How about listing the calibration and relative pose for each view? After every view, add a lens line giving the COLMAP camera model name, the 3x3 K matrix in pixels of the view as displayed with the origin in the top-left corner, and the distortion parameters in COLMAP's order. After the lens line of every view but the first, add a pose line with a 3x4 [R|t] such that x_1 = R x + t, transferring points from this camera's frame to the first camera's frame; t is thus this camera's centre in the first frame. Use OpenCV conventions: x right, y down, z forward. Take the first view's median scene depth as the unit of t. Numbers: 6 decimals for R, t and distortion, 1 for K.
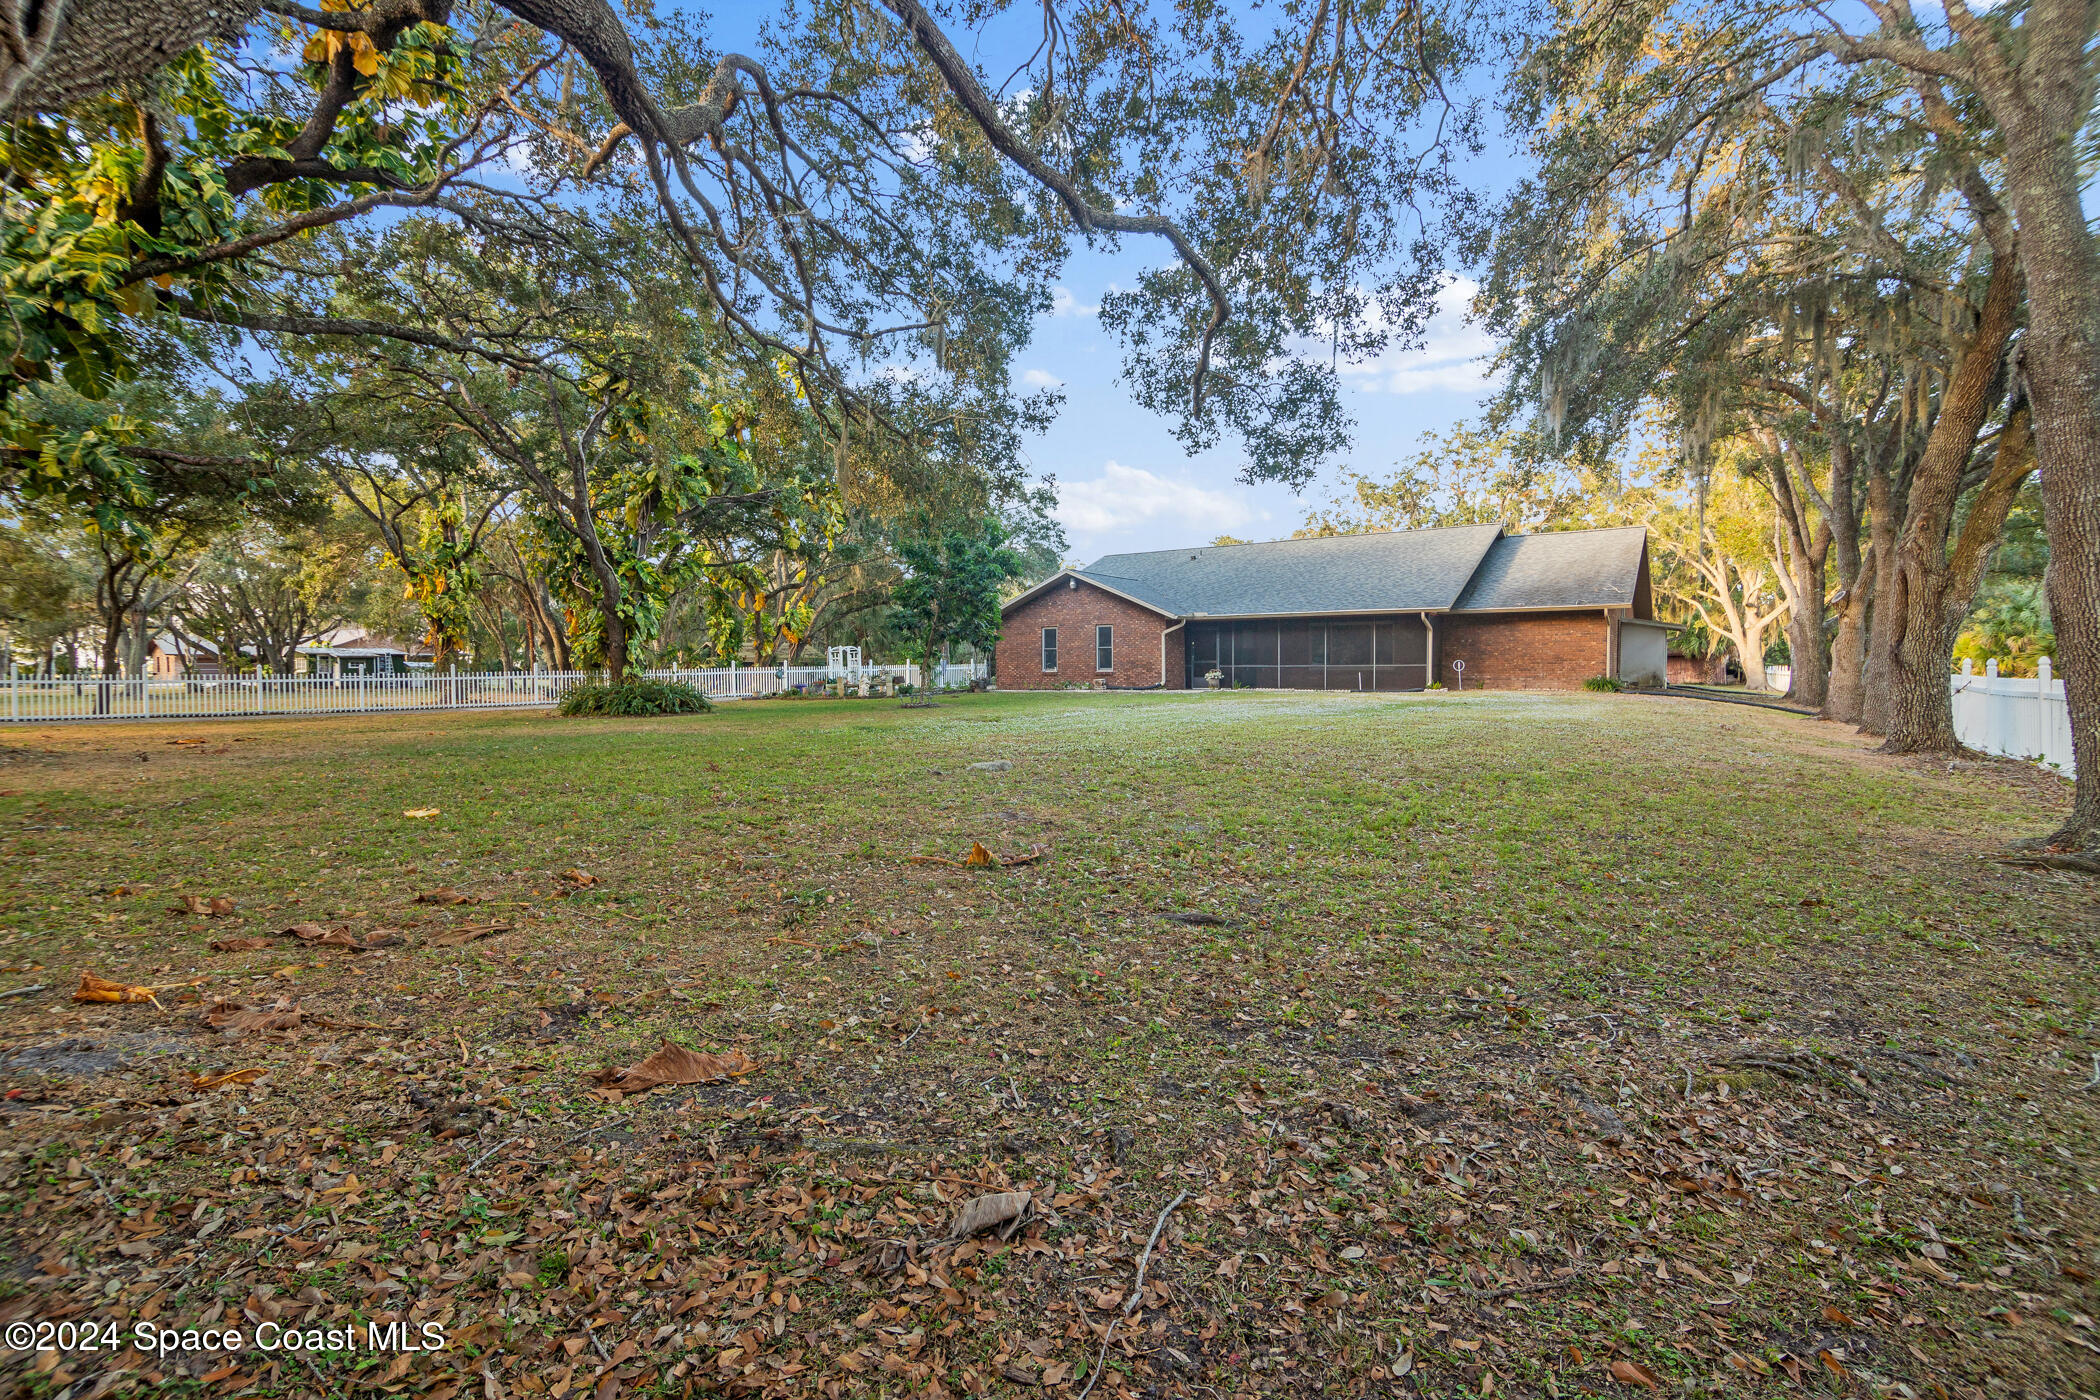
lens RADIAL K [[953.4, 0, 1050.0], [0, 953.4, 700.0], [0, 0, 1]] dist [-0.000158, 0.000010]
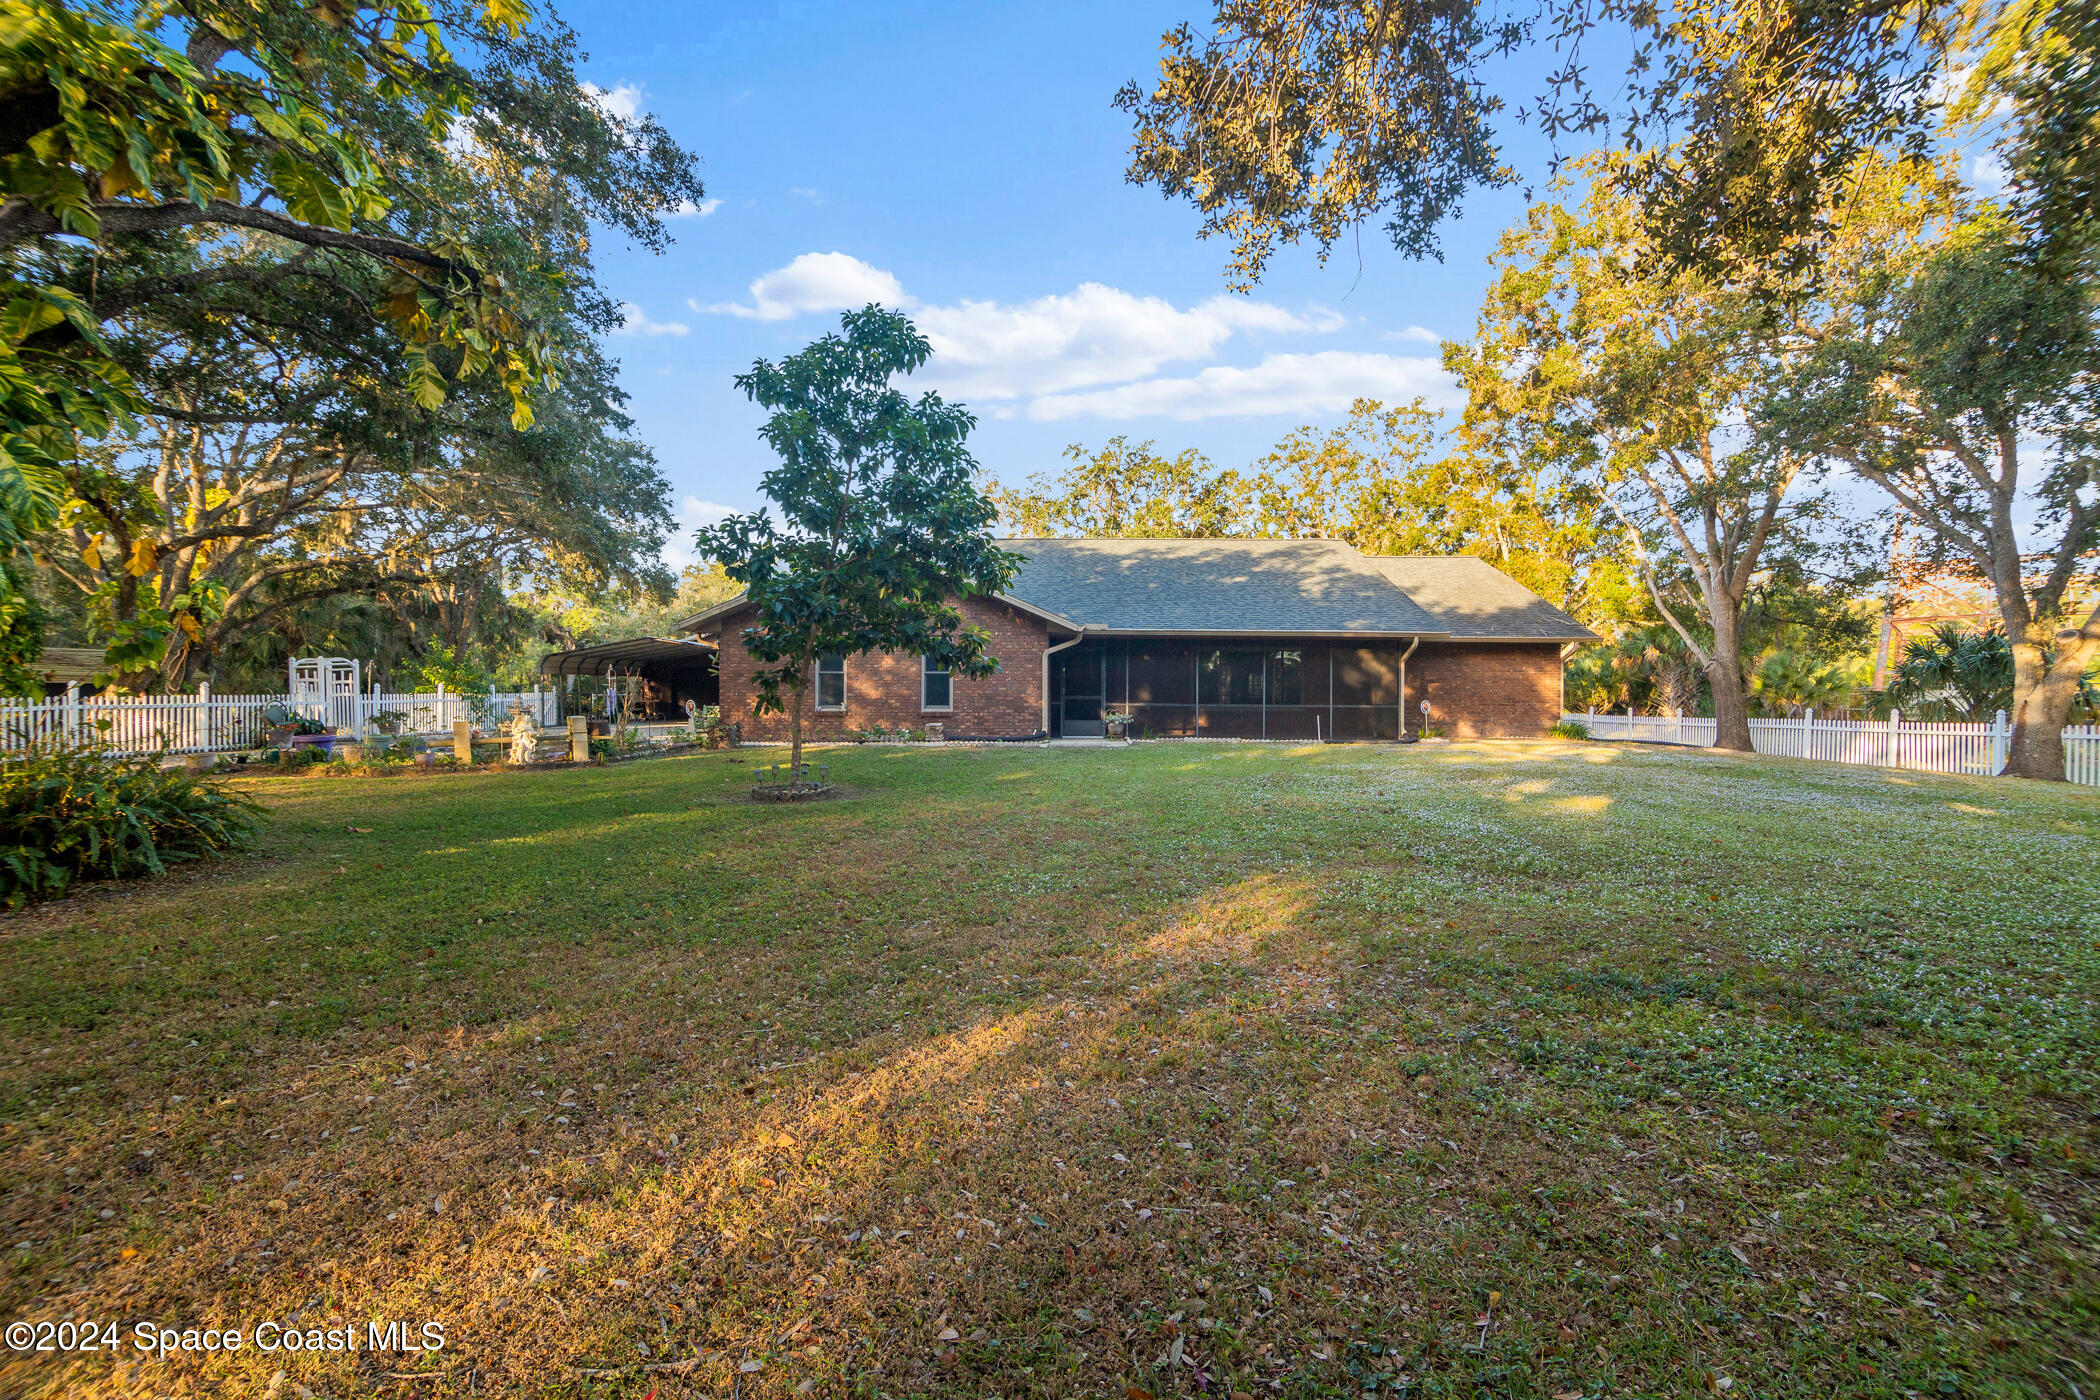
lens RADIAL K [[953.4, 0, 1050.0], [0, 953.4, 700.0], [0, 0, 1]] dist [-0.000158, 0.000010]
pose [[0.835048, 0.009298, 0.550099, -0.237515], [0.008729, 0.999507, -0.030145, -0.018565], [-0.550108, 0.029975, 0.834555, 0.459370]]
